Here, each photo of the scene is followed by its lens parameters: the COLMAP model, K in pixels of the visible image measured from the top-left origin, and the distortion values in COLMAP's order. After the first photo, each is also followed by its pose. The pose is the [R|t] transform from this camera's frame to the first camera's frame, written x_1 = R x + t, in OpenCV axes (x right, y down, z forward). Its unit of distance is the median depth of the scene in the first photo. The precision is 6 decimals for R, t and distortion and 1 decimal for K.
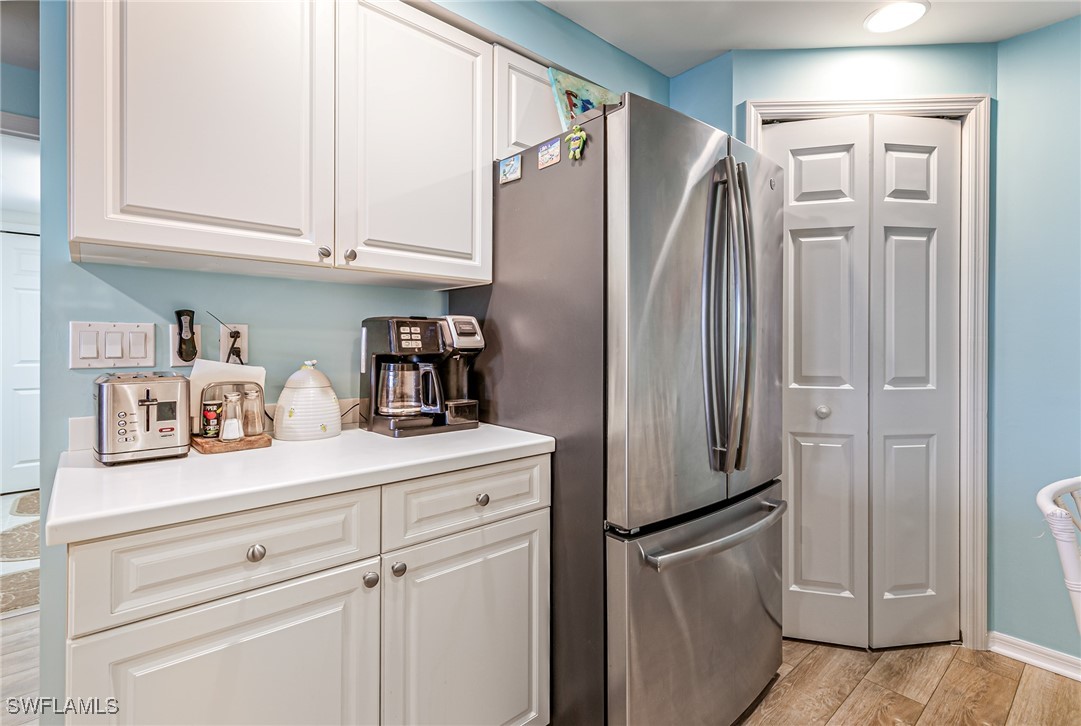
lens RADIAL K [[505.1, 0, 554.0], [0, 505.1, 347.9], [0, 0, 1]] dist [0.003987, 0.000504]
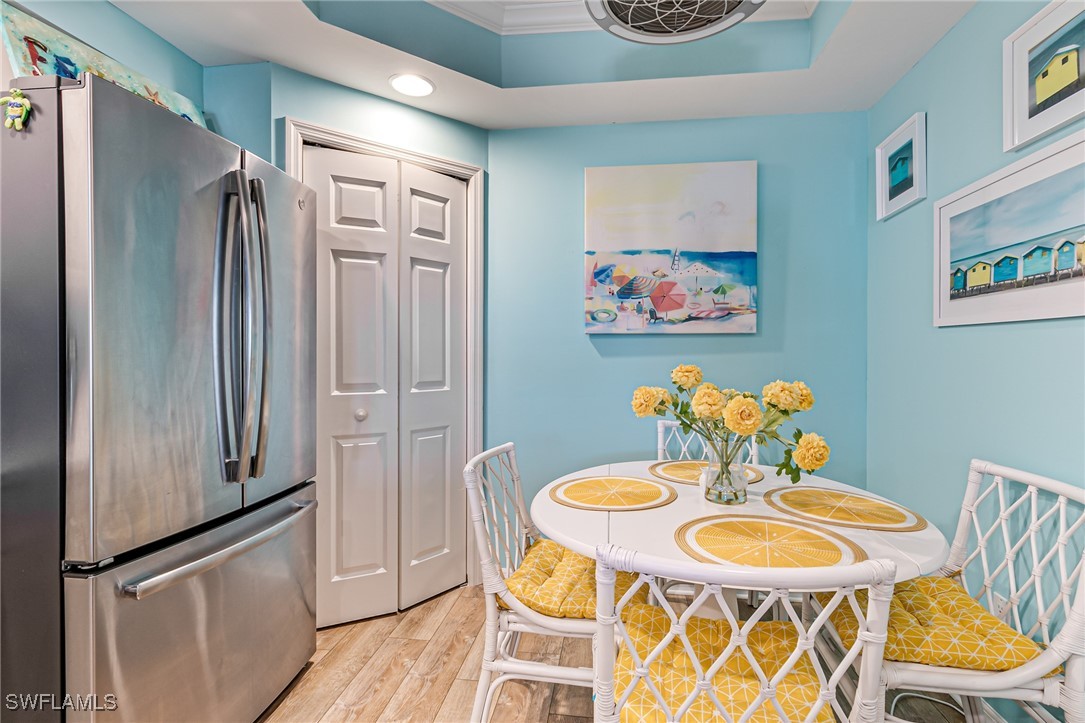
lens RADIAL K [[514.3, 0, 557.2], [0, 514.3, 359.4], [0, 0, 1]] dist [0.008529, -0.000995]
pose [[0.763495, -0.007219, 0.645774, 0.127669], [0.005401, 0.999974, 0.004793, -0.000343], [-0.645792, -0.000171, 0.763514, -0.159823]]
